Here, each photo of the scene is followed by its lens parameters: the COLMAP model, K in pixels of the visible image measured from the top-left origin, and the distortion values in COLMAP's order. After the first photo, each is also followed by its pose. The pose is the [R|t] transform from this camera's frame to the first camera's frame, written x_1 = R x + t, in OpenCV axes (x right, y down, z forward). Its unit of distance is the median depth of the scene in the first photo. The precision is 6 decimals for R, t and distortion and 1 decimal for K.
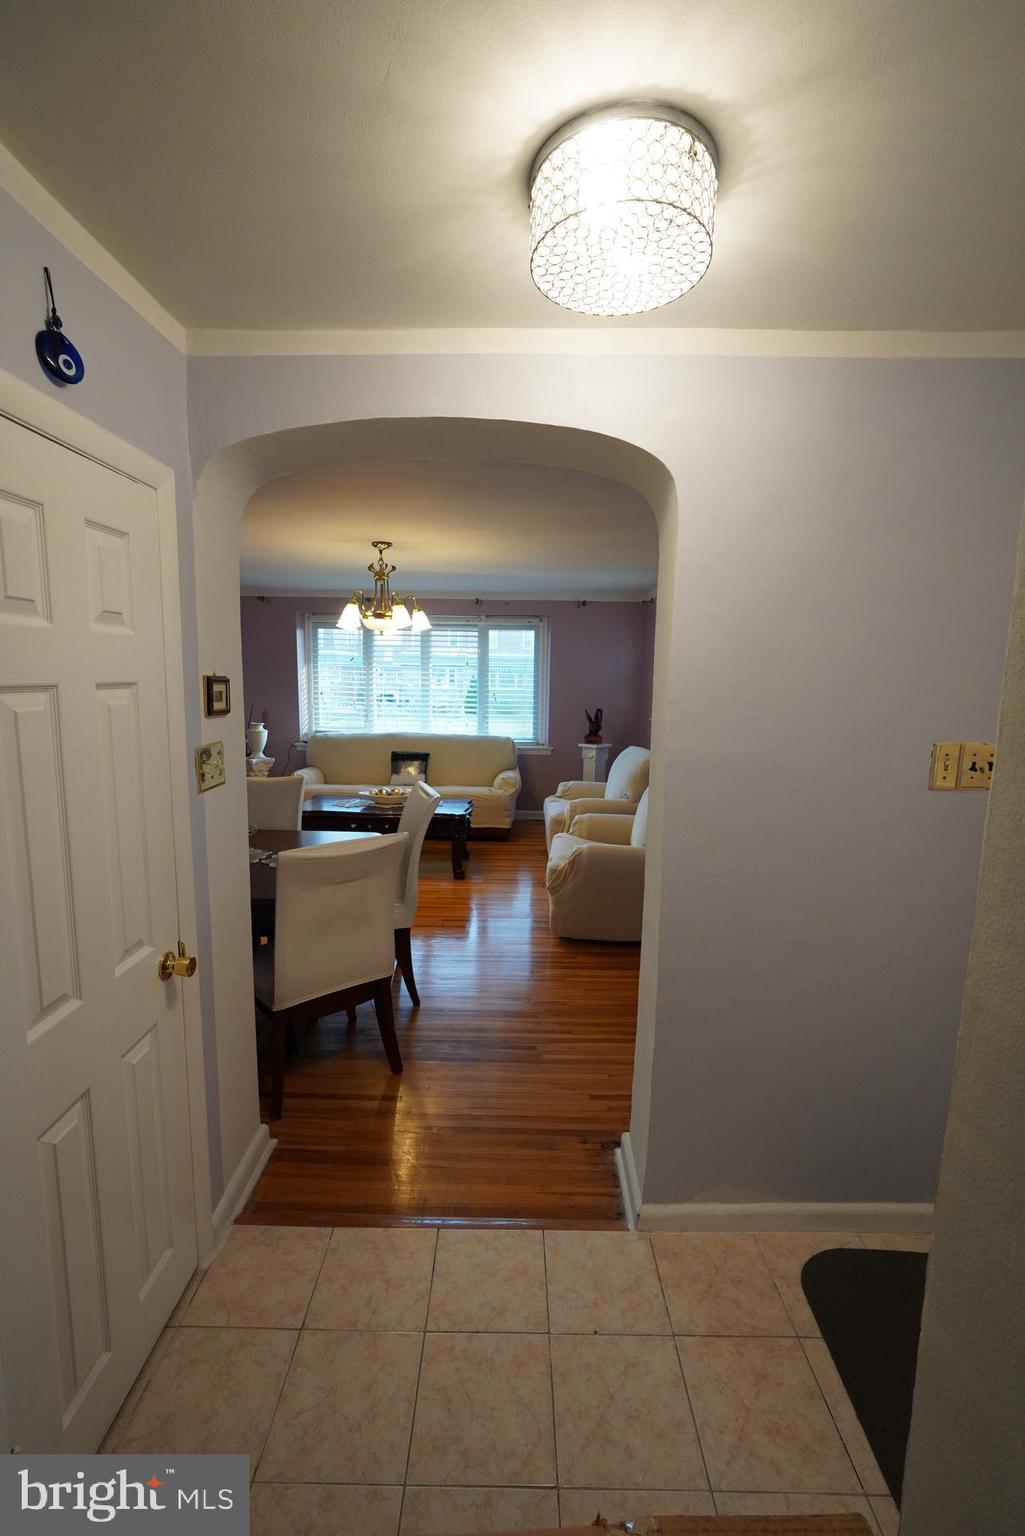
lens RADIAL K [[654.2, 0, 506.8], [0, 654.2, 766.1], [0, 0, 1]] dist [-0.022356, 0.008616]
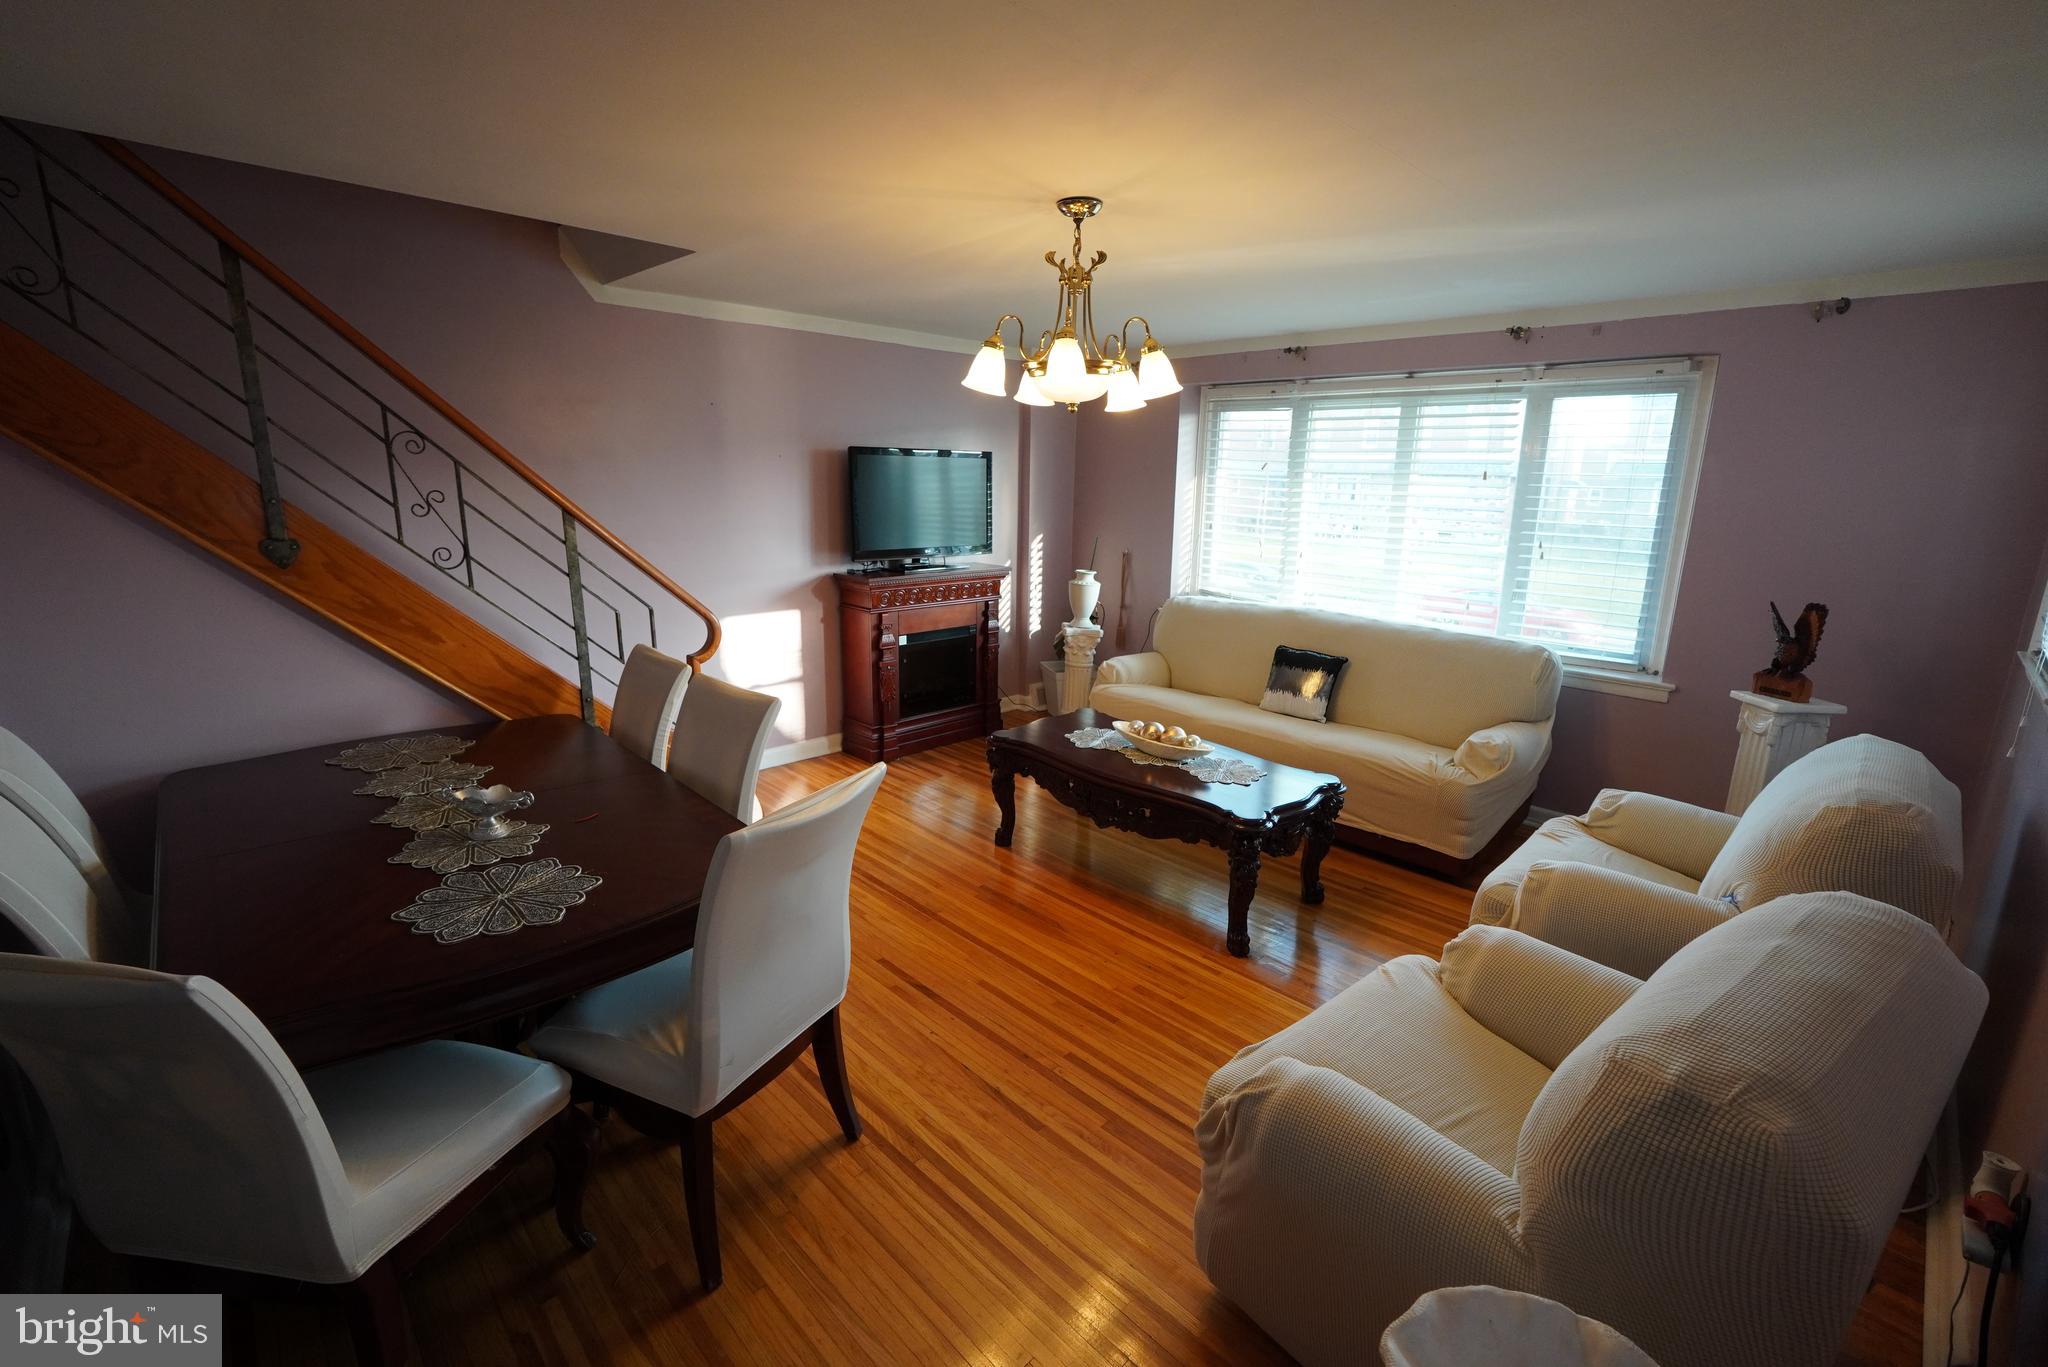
lens RADIAL K [[872.3, 0, 1027.4], [0, 872.3, 673.2], [0, 0, 1]] dist [-0.022356, 0.008616]
pose [[0.714829, 0.154803, -0.681950, 0.157395], [-0.107850, 0.987927, 0.111210, -0.055522], [0.690933, -0.005948, 0.722894, 0.356903]]
